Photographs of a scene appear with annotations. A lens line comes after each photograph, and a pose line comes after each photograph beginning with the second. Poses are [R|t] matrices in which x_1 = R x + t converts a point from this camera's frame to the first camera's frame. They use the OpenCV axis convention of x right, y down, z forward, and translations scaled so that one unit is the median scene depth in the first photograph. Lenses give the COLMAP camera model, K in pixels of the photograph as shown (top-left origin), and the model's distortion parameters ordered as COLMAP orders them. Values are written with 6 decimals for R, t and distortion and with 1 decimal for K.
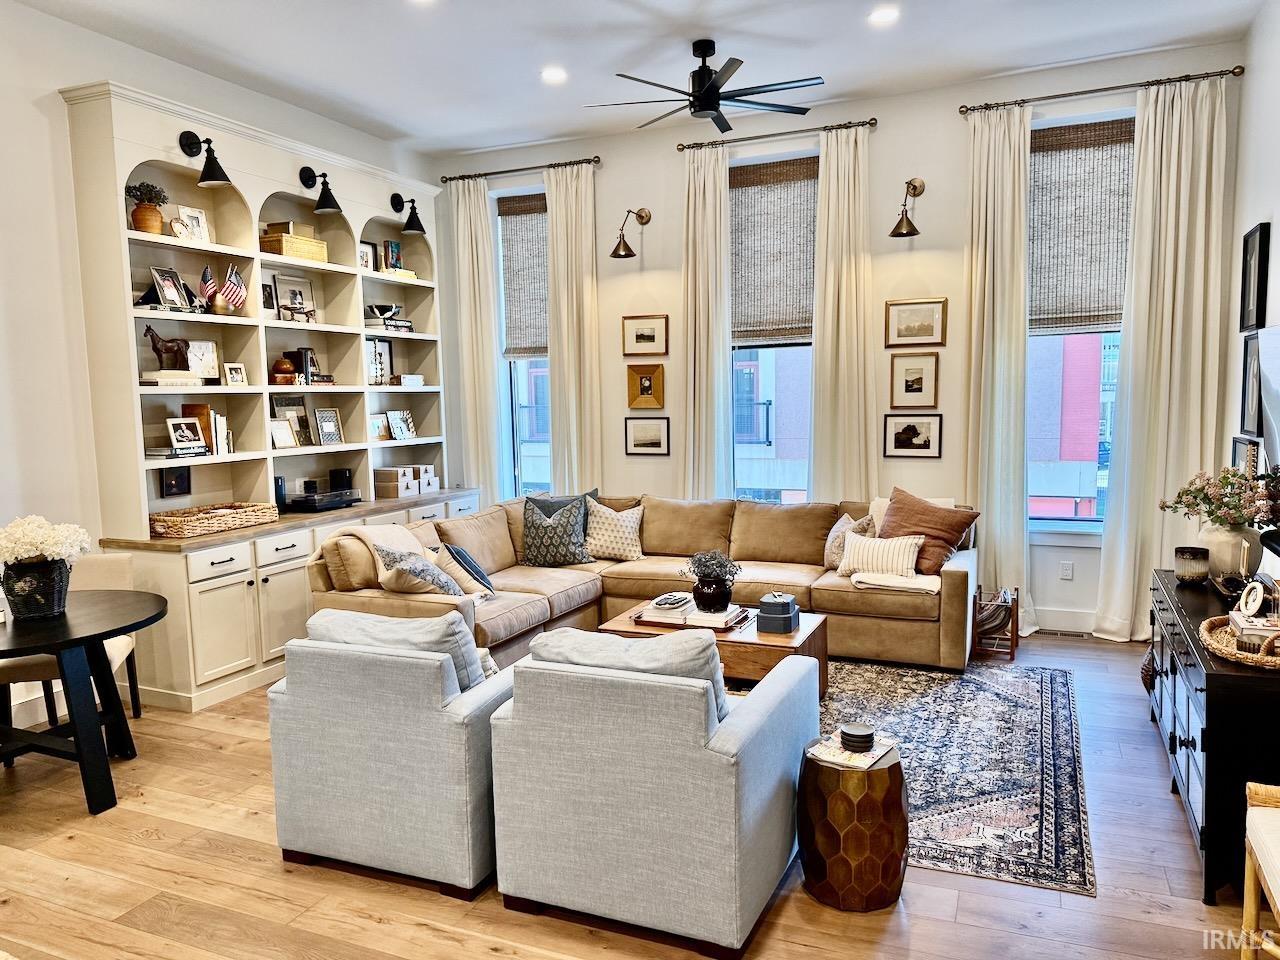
lens RADIAL K [[905.3, 0, 623.8], [0, 905.3, 481.6], [0, 0, 1]] dist [0.189340, -0.284148]
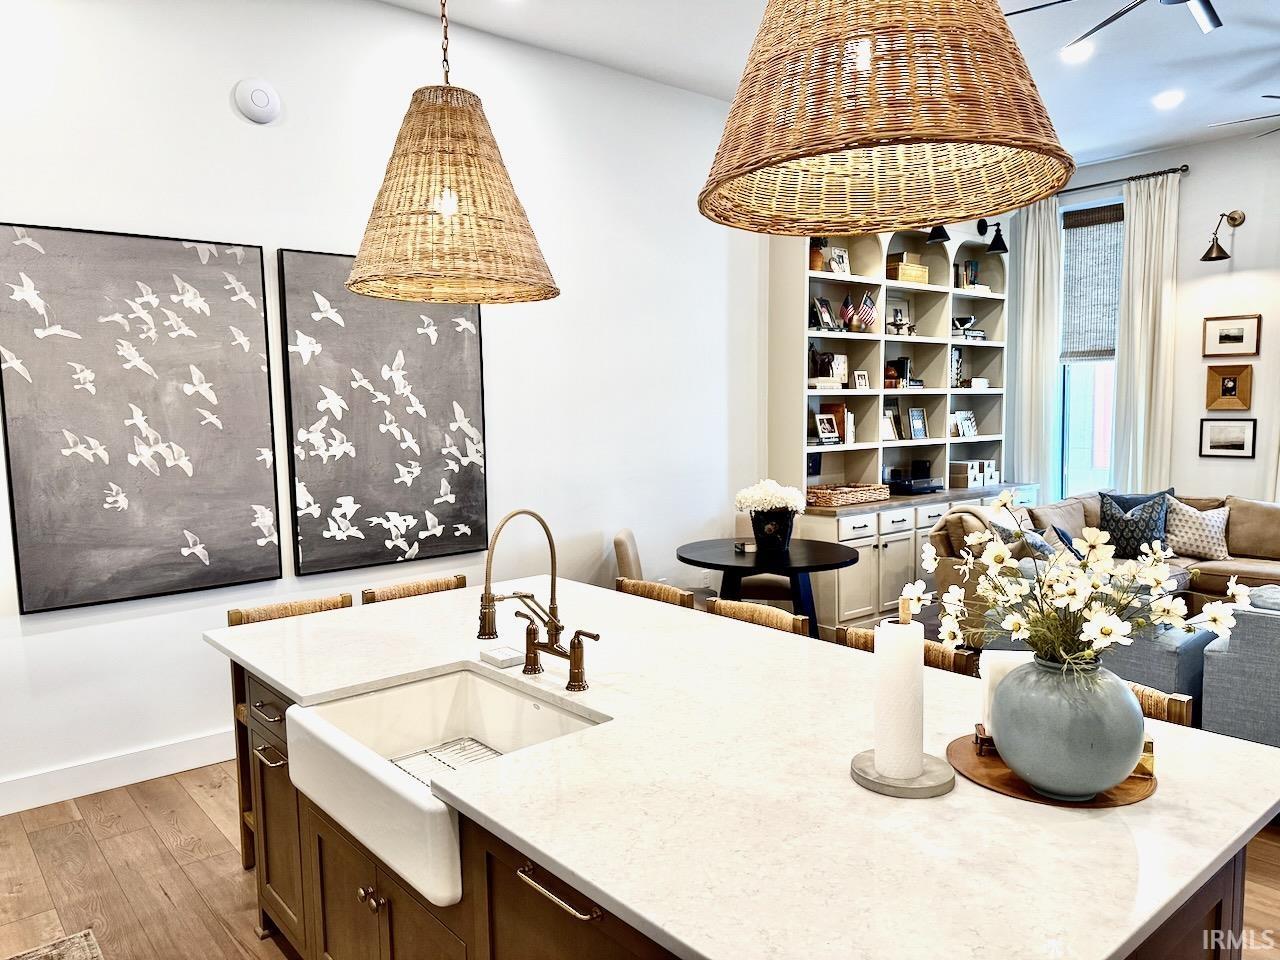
lens RADIAL K [[906.9, 0, 631.7], [0, 906.9, 487.9], [0, 0, 1]] dist [0.046229, -0.058553]
pose [[0.900375, 0.044431, -0.432840, -0.141155], [-0.045891, 0.998921, 0.007078, 0.030087], [0.432688, 0.013491, 0.901443, -0.196952]]
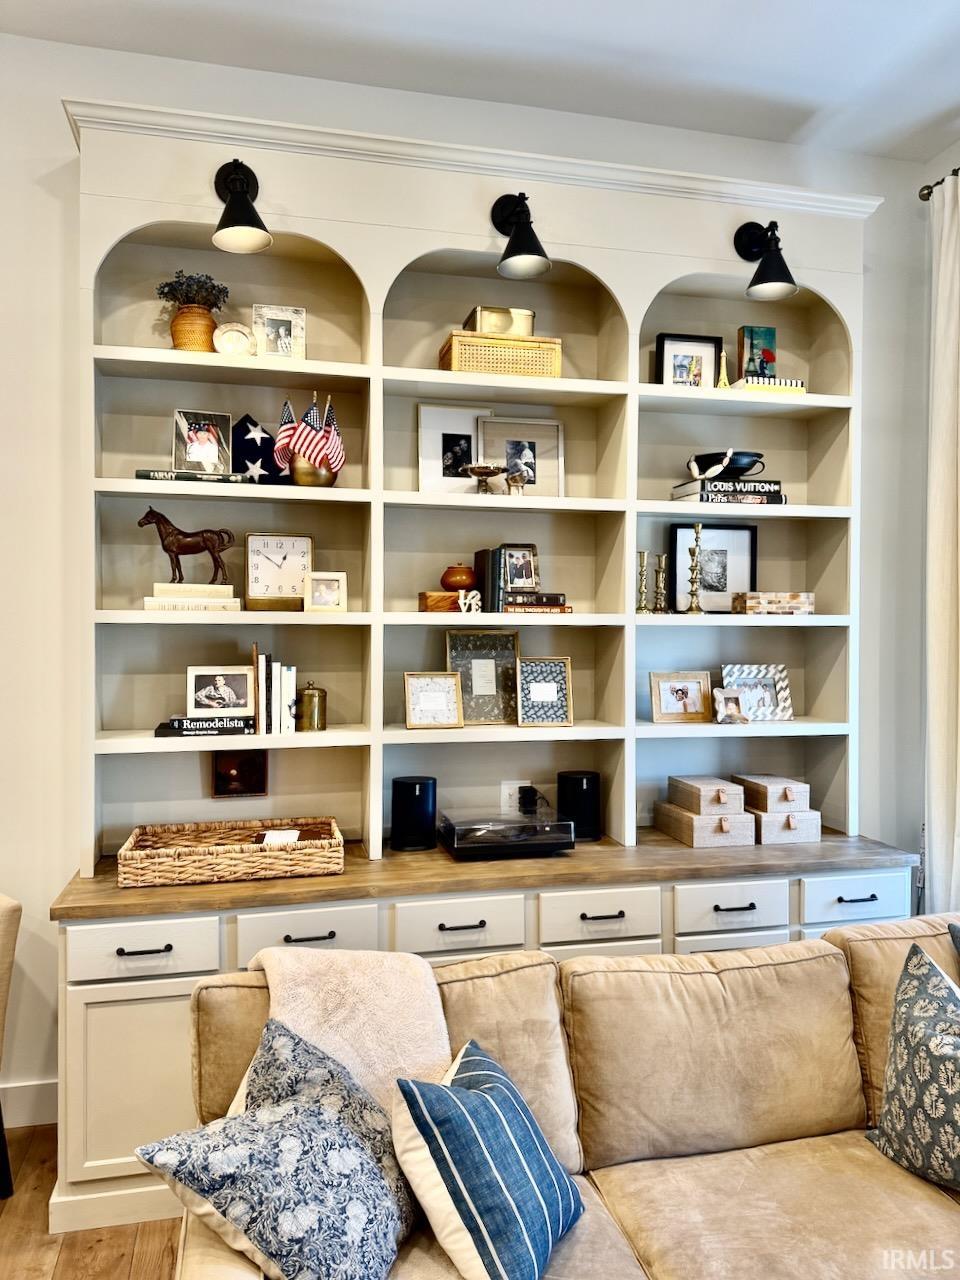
lens RADIAL K [[905.3, 0, 508.9], [0, 905.3, 641.0], [0, 0, 1]] dist [0.189340, -0.284148]
pose [[0.610832, 0.028023, -0.791264, 0.072340], [-0.092888, 0.995008, -0.036468, -0.065664], [0.786293, 0.095775, 0.610386, 0.653055]]
